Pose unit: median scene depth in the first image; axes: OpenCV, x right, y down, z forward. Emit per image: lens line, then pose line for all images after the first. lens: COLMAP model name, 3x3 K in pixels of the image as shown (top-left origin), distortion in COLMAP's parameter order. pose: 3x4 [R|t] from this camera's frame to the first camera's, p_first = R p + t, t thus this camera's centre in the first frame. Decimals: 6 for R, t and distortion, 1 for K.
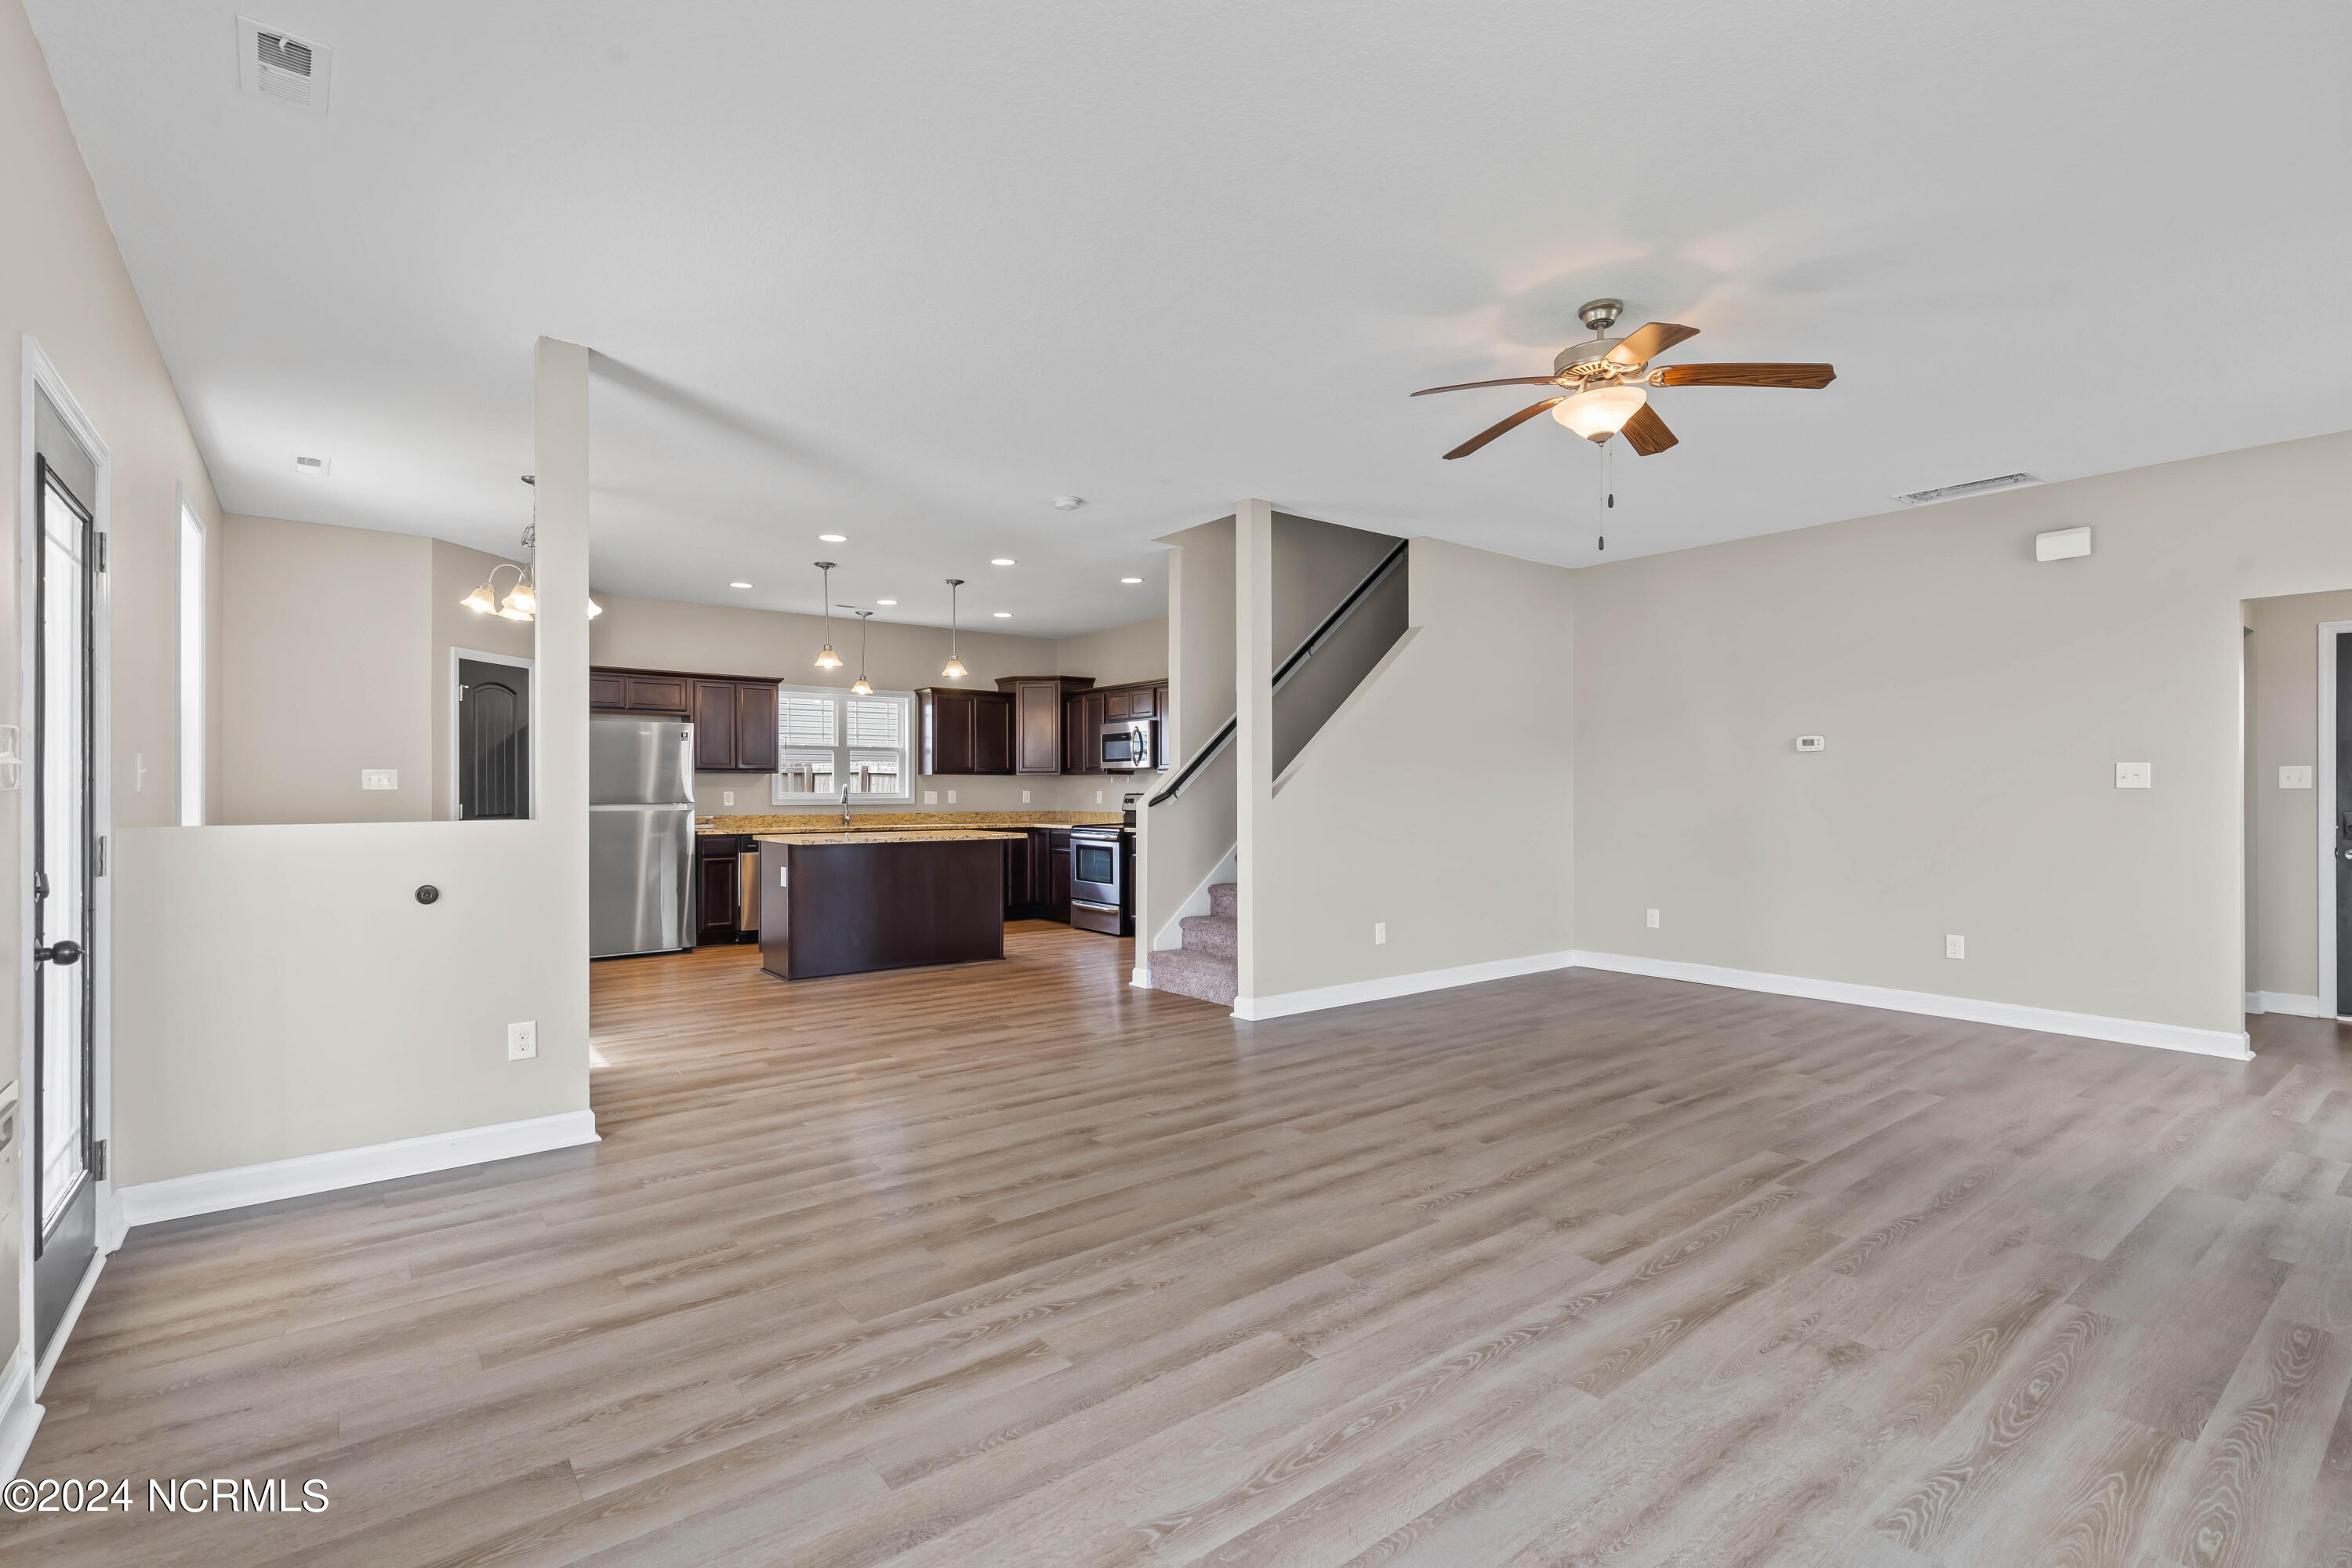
lens RADIAL K [[1061.8, 0, 1176.0], [0, 1061.8, 784.0], [0, 0, 1]] dist [0.002923, -0.000330]
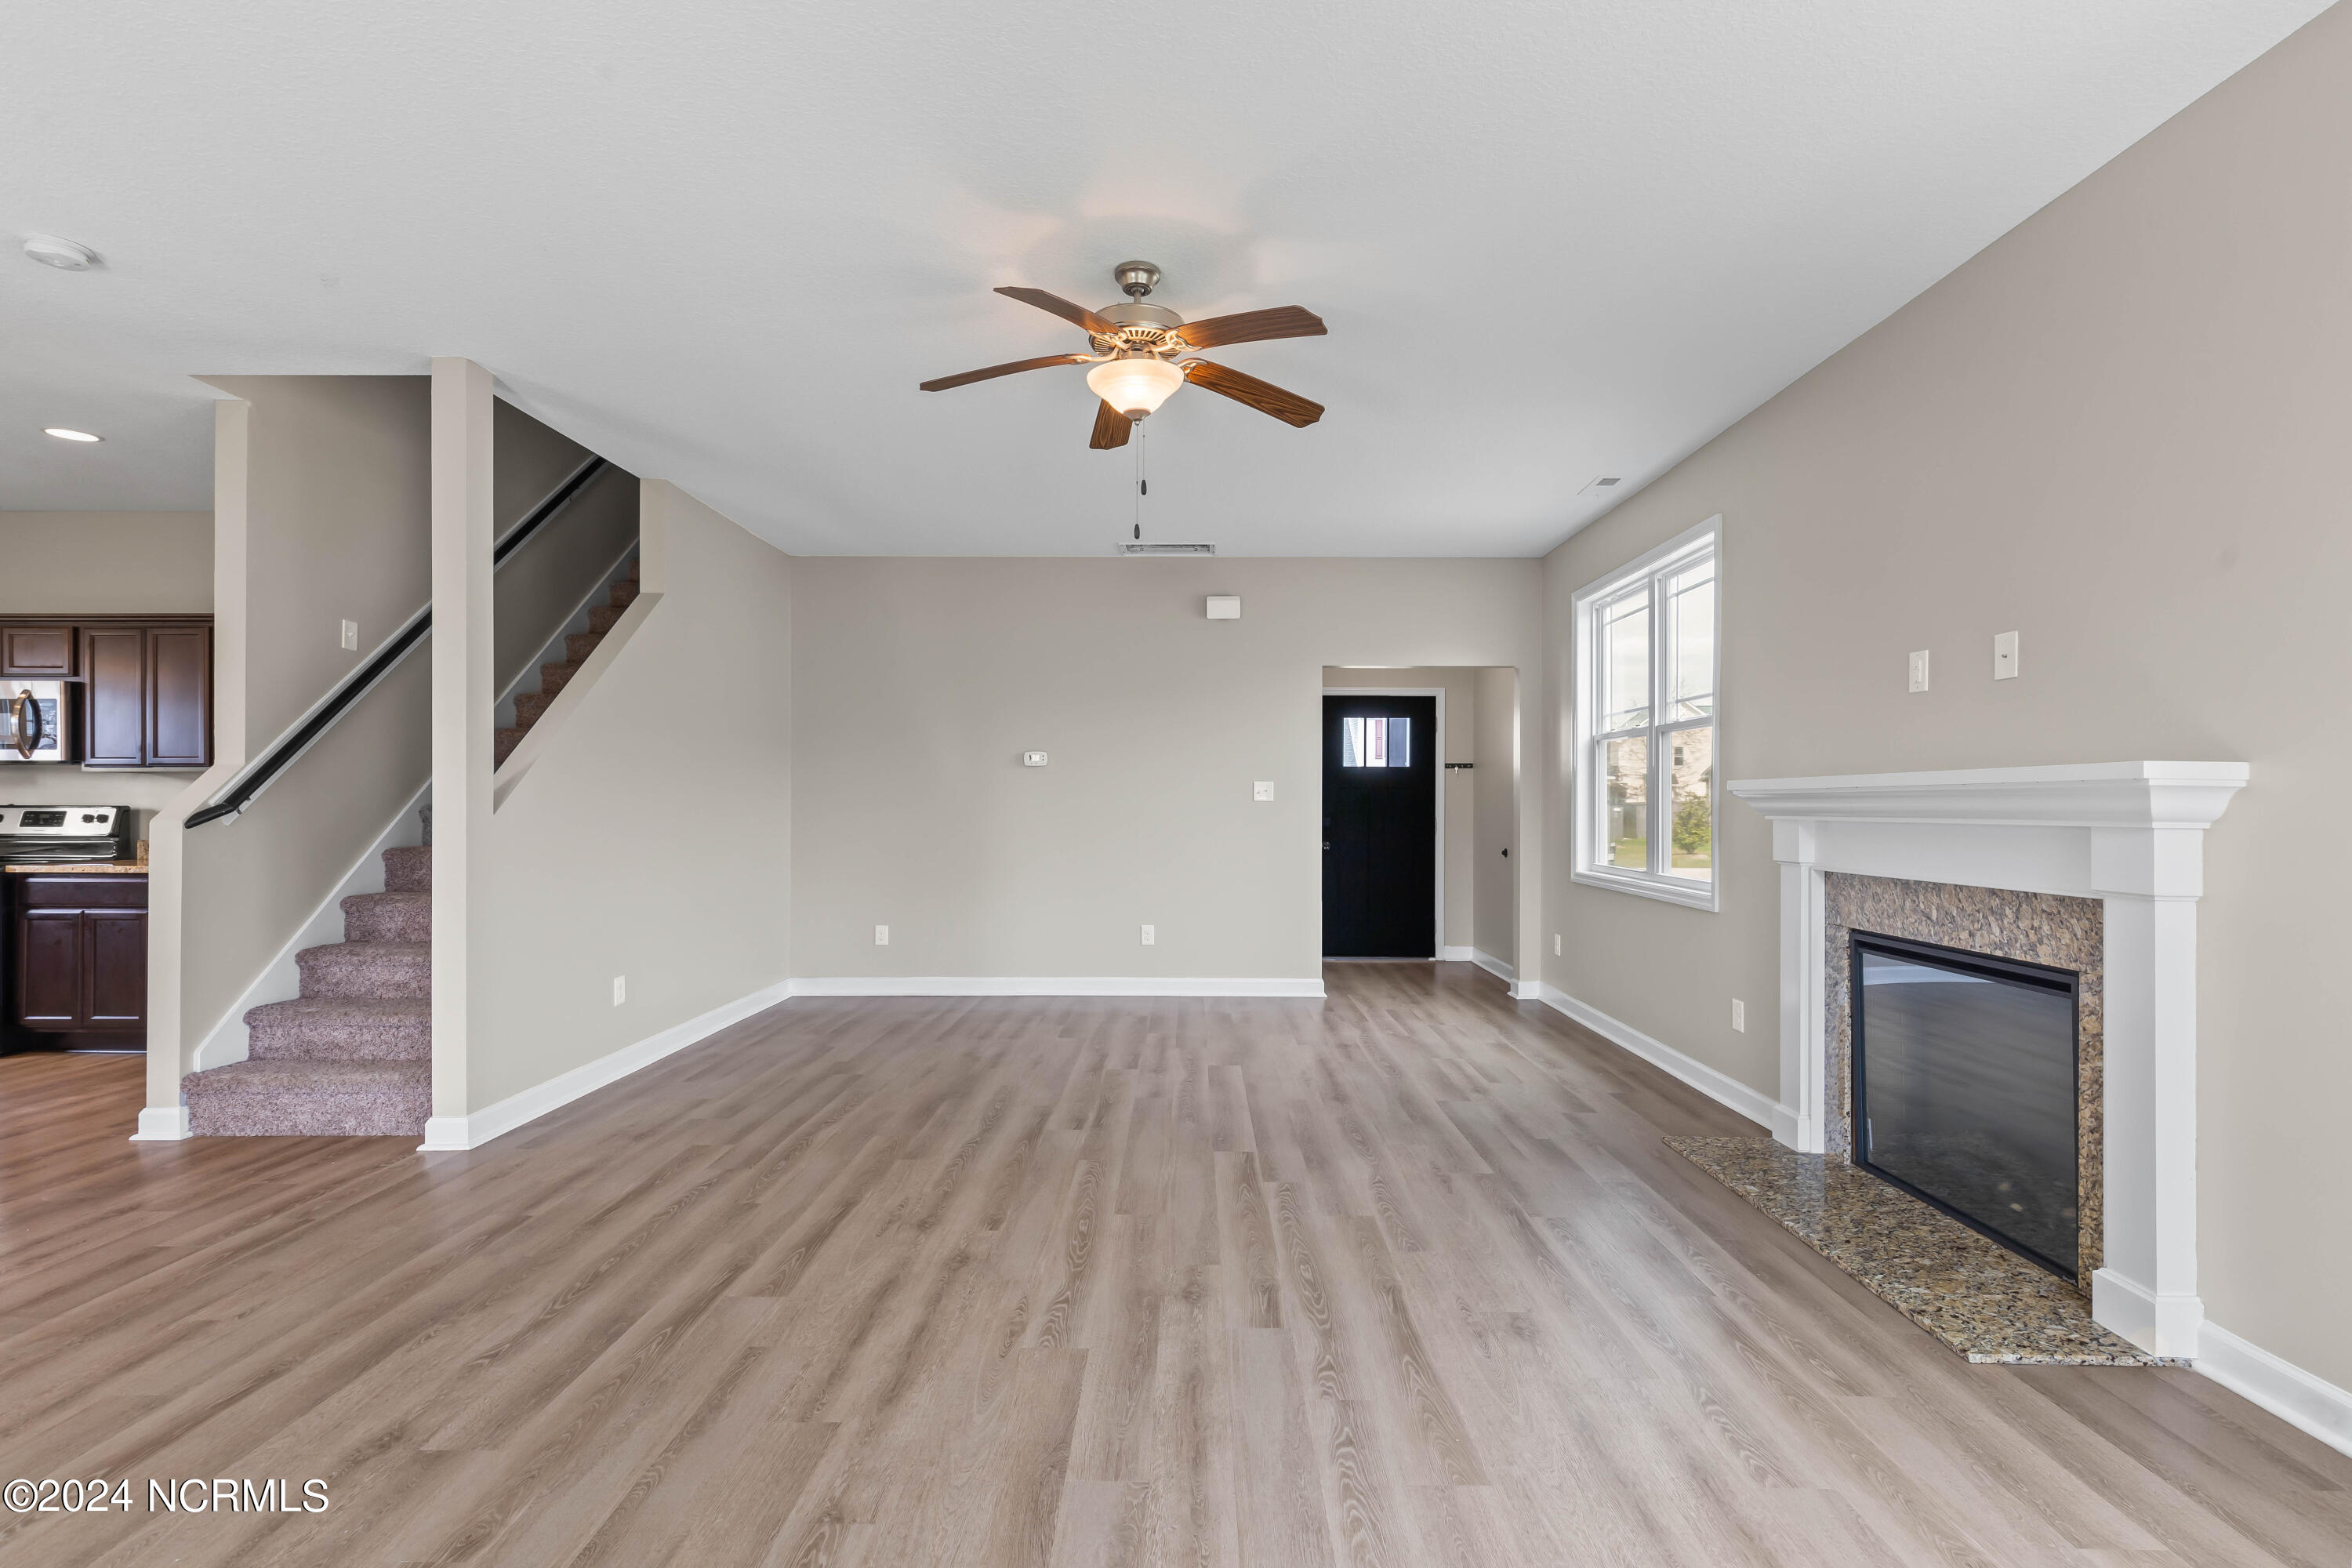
lens RADIAL K [[1066.5, 0, 1176.8], [0, 1066.5, 797.6], [0, 0, 1]] dist [0.006073, -0.000585]
pose [[0.623523, 0.004824, 0.781790, -0.229233], [-0.007091, 0.999975, -0.000515, 0.001357], [-0.781773, -0.005222, 0.623541, 0.315316]]
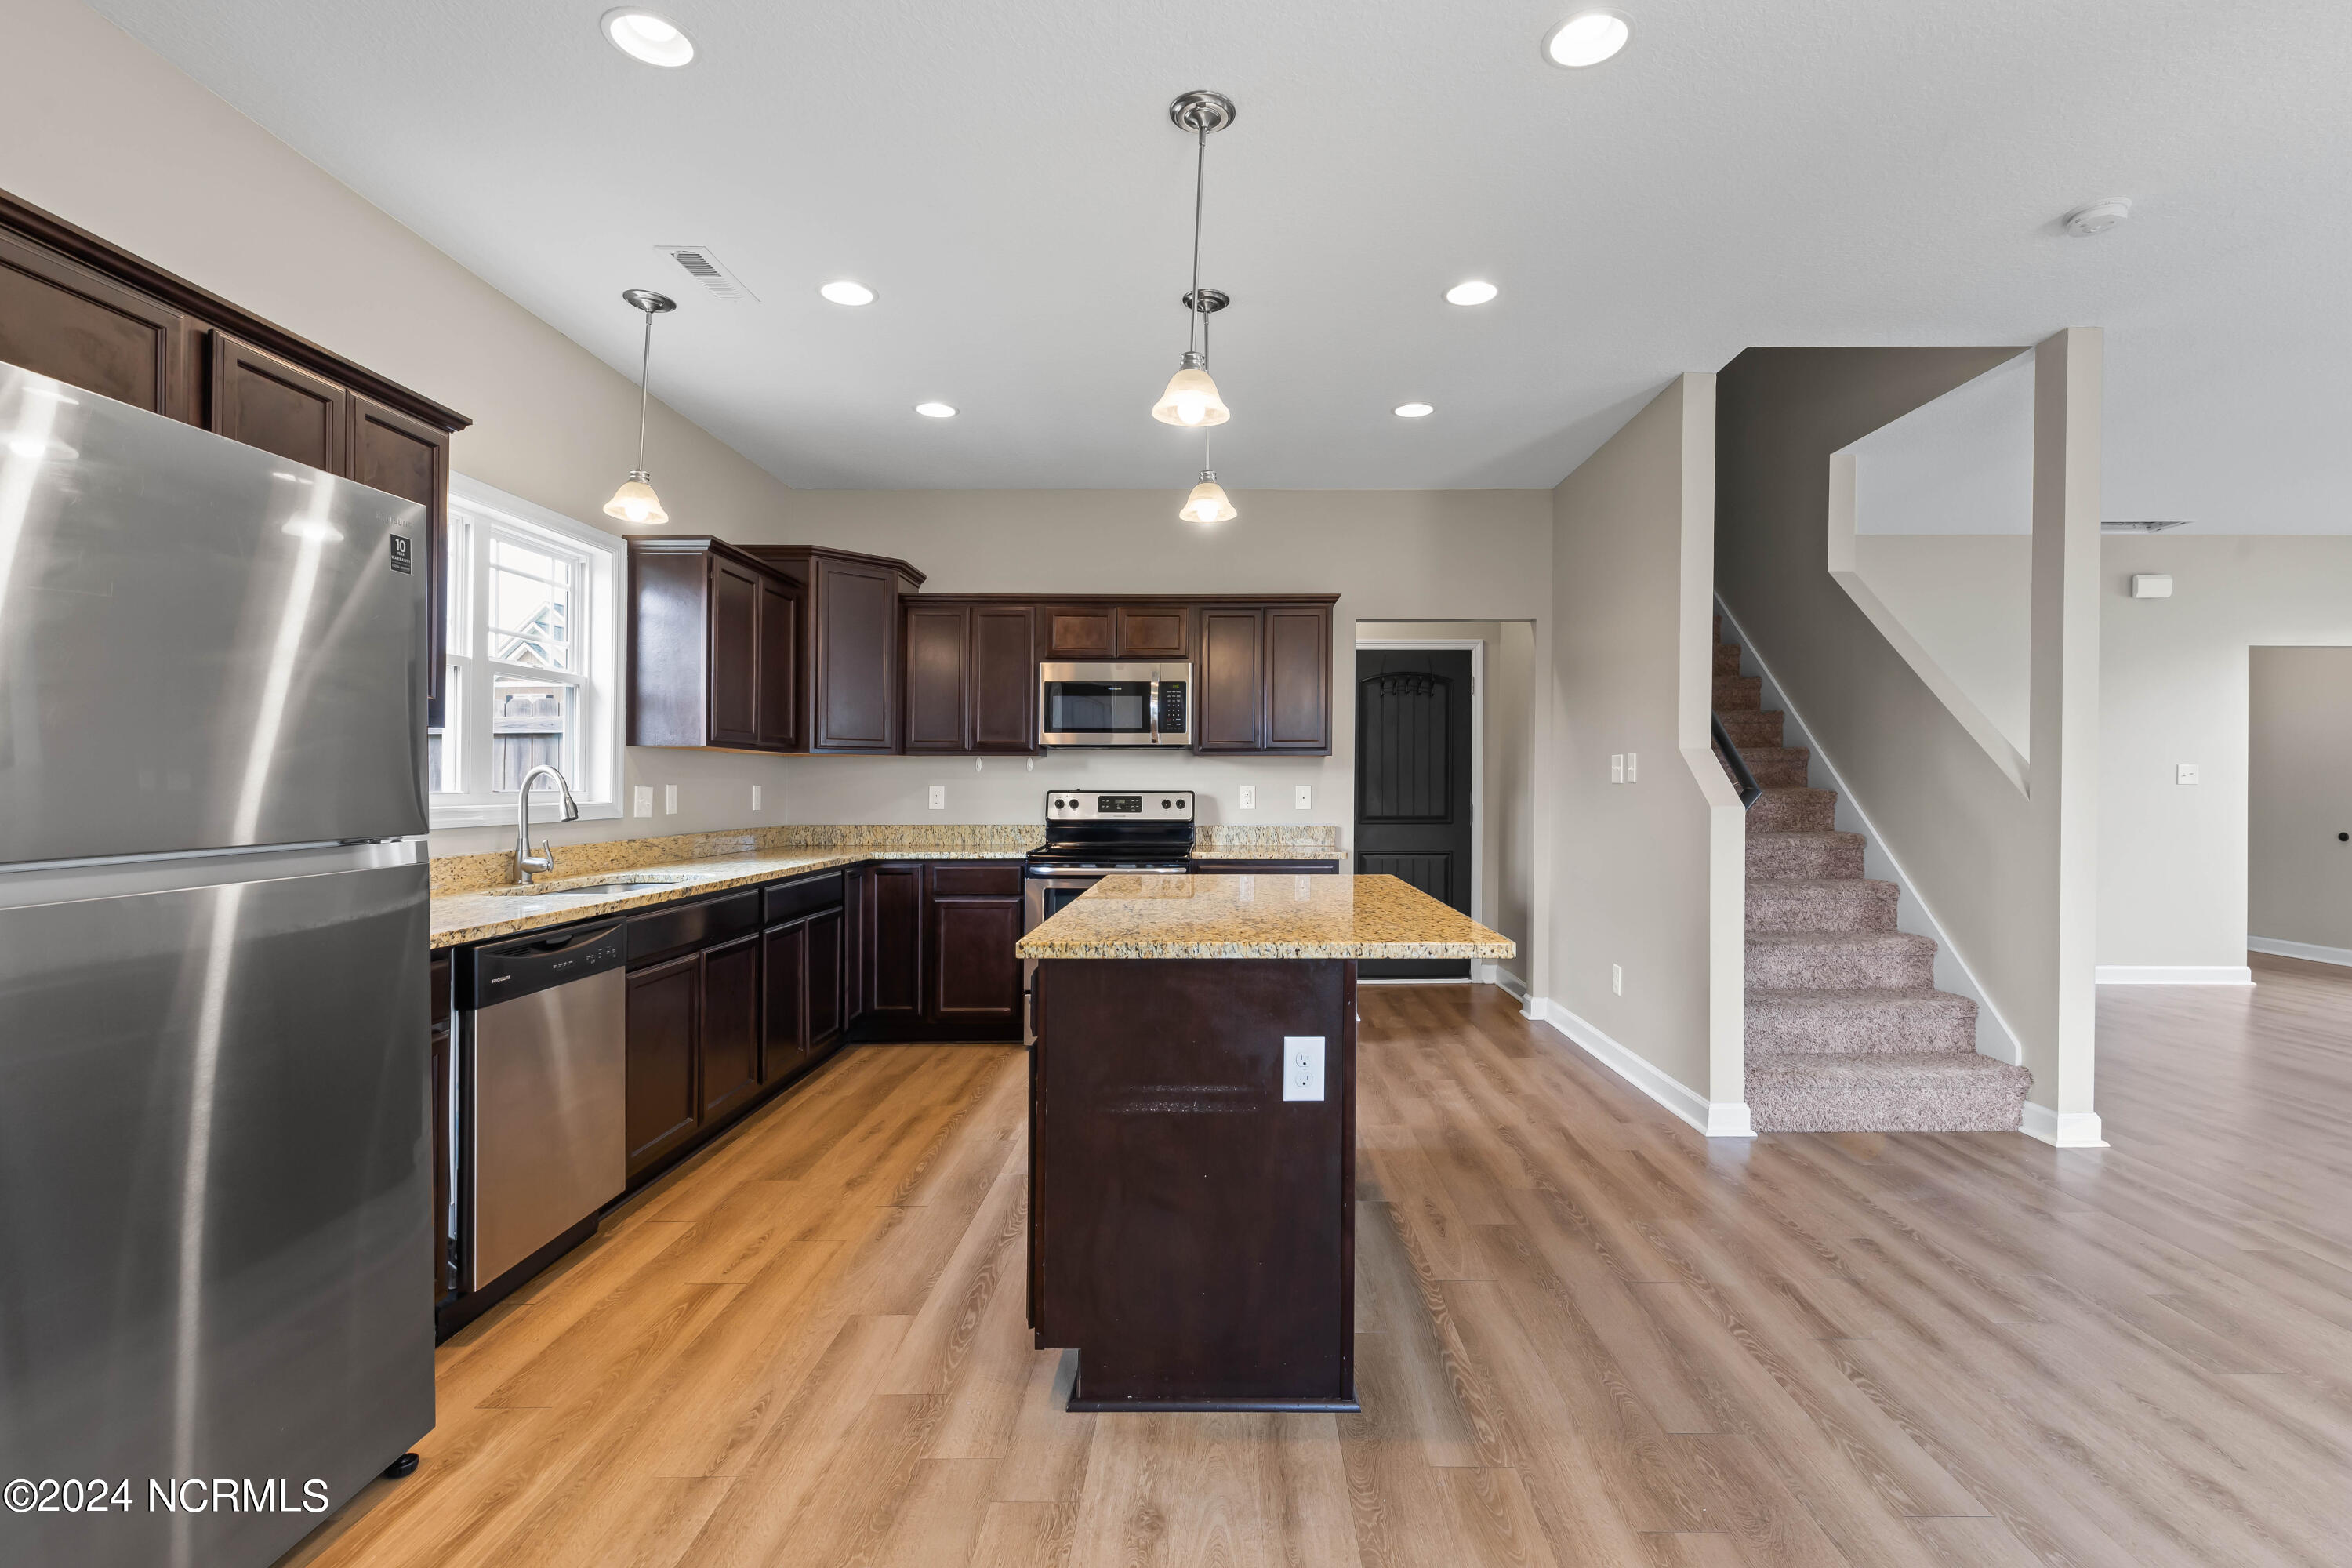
lens RADIAL K [[1088.2, 0, 1176.0], [0, 1088.2, 784.0], [0, 0, 1]] dist [0.000828, 0.000575]
pose [[0.613740, 0.001529, 0.789507, -1.045709], [-0.006828, 0.999971, 0.003371, 0.007651], [-0.789479, -0.007460, 0.613733, 1.377656]]
